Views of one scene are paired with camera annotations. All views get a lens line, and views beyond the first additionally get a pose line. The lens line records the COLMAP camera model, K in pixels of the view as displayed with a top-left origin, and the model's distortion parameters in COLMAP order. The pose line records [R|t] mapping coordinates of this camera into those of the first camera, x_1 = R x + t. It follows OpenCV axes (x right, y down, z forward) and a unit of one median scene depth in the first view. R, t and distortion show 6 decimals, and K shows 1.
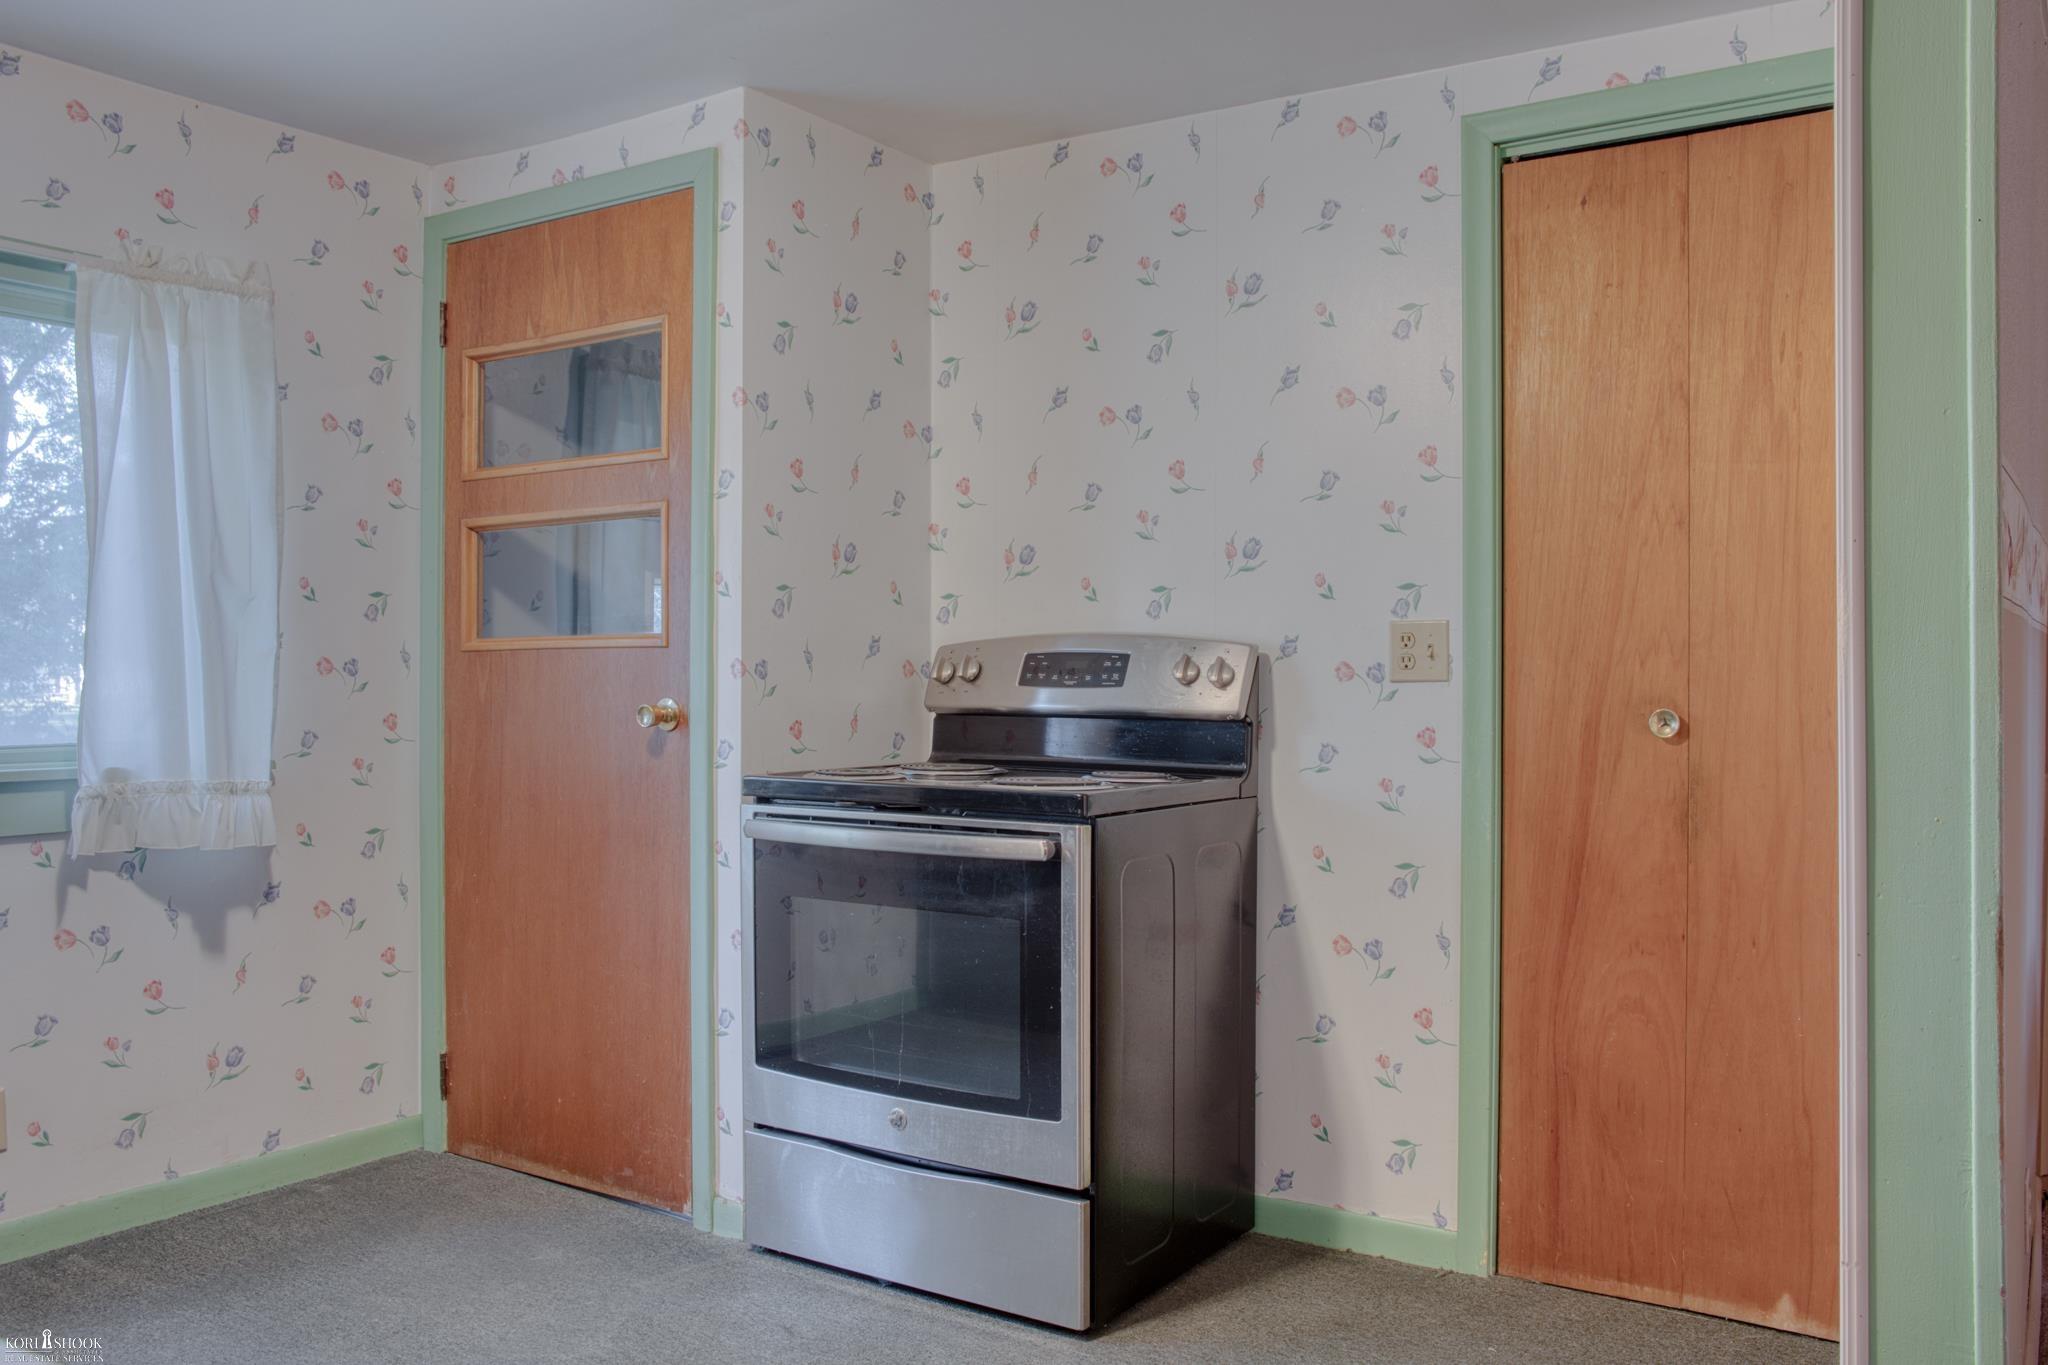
lens RADIAL K [[1645.3, 0, 1050.7], [0, 1645.3, 688.9], [0, 0, 1]] dist [-0.104727, 0.113171]
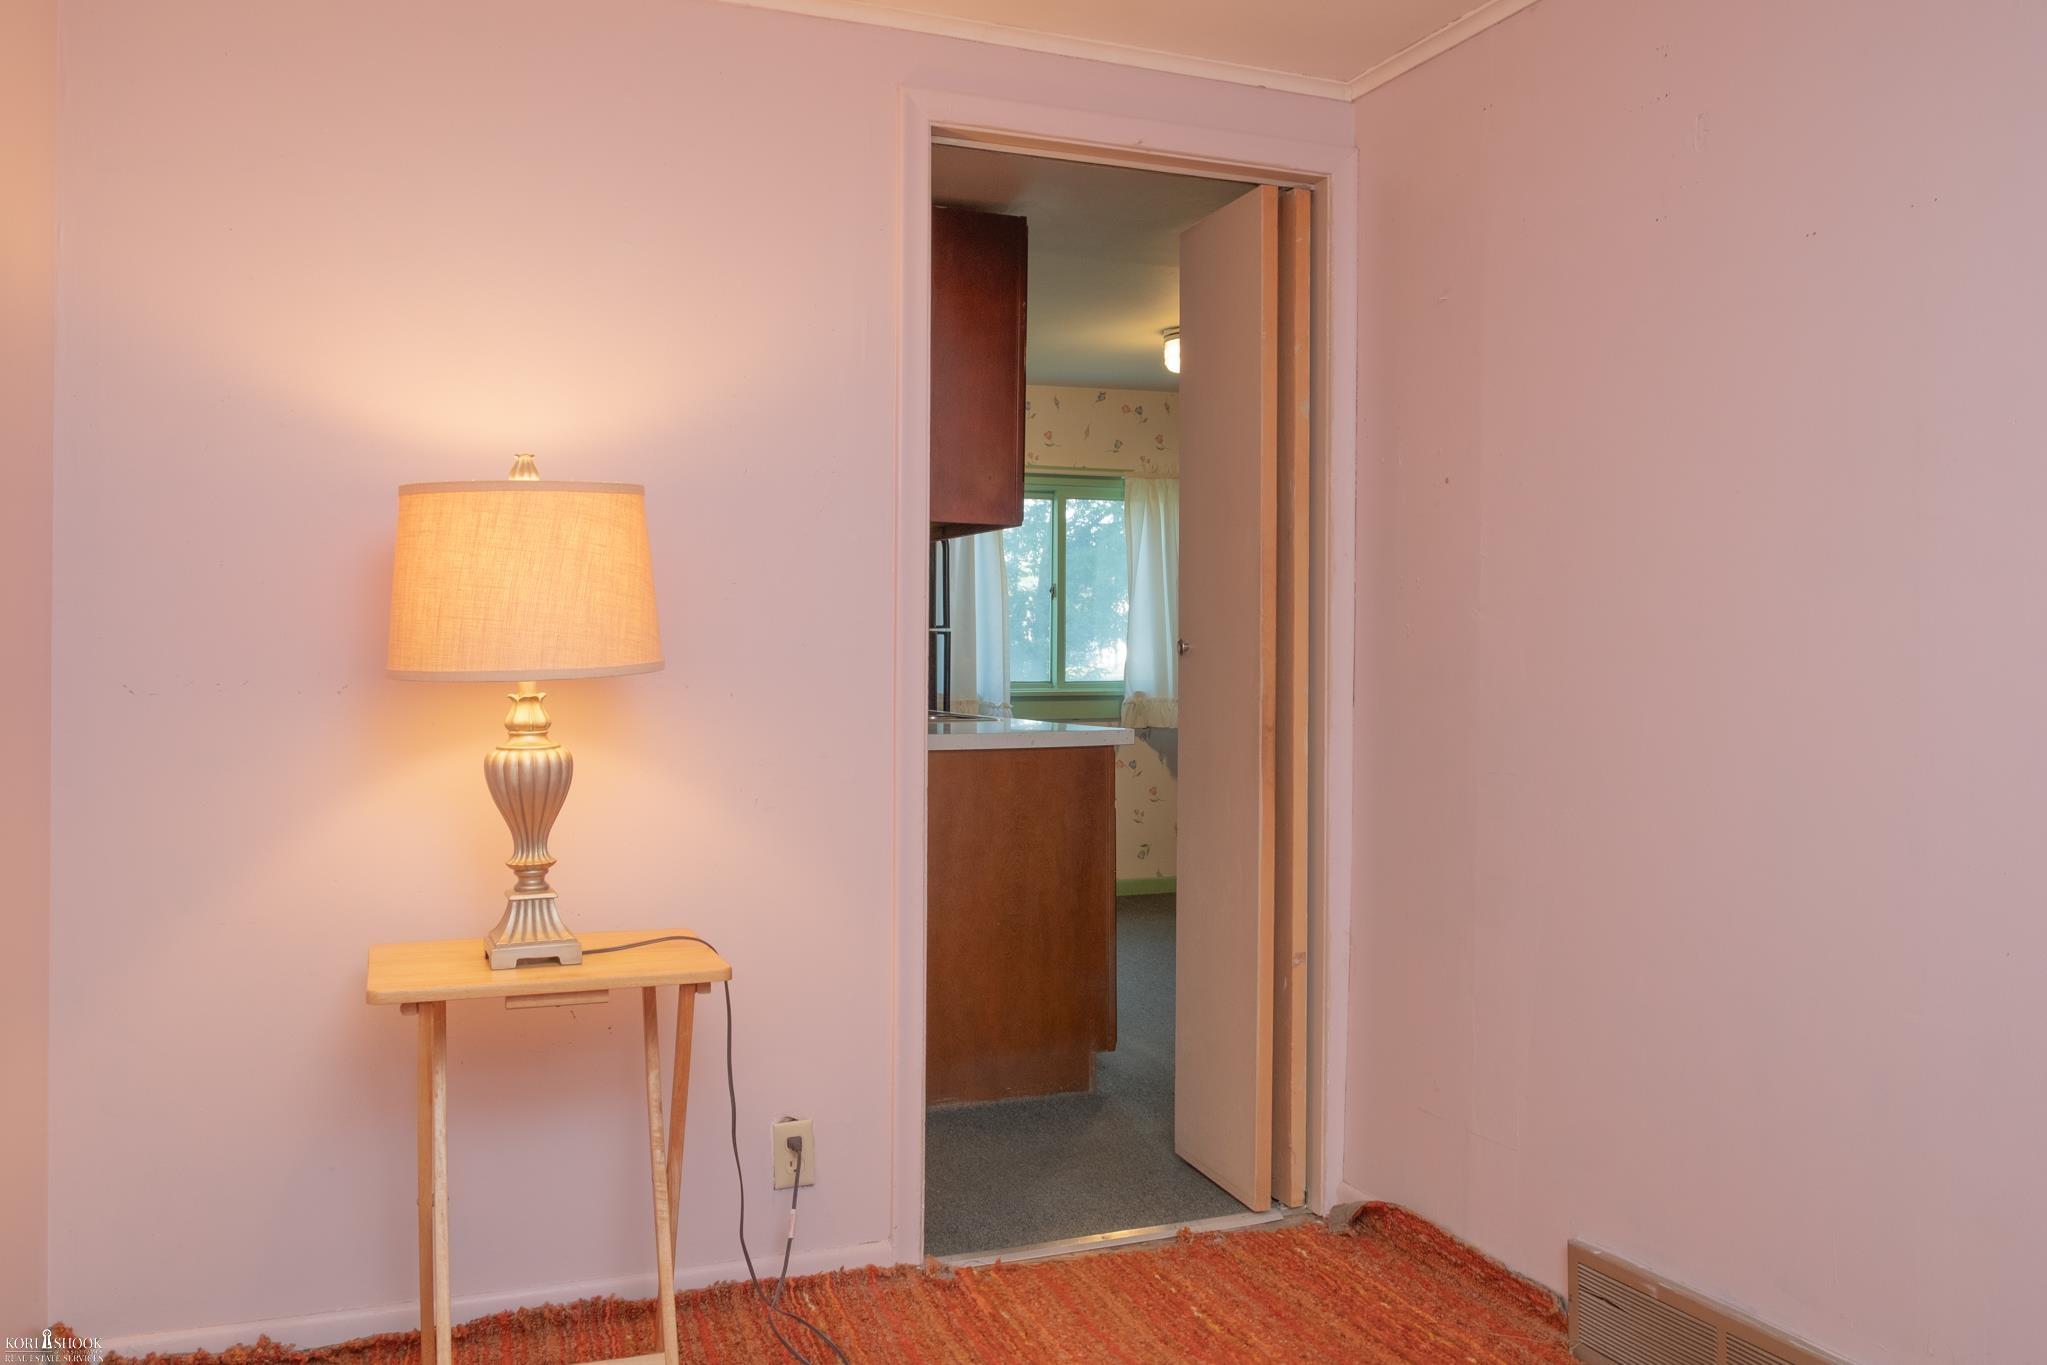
lens RADIAL K [[1644.5, 0, 1050.2], [0, 1644.5, 688.9], [0, 0, 1]] dist [-0.104727, 0.113171]
pose [[0.834480, 0.014695, -0.550843, 0.563591], [-0.004719, 0.999798, 0.019523, 0.000024], [0.551018, -0.013692, 0.834381, -0.957804]]
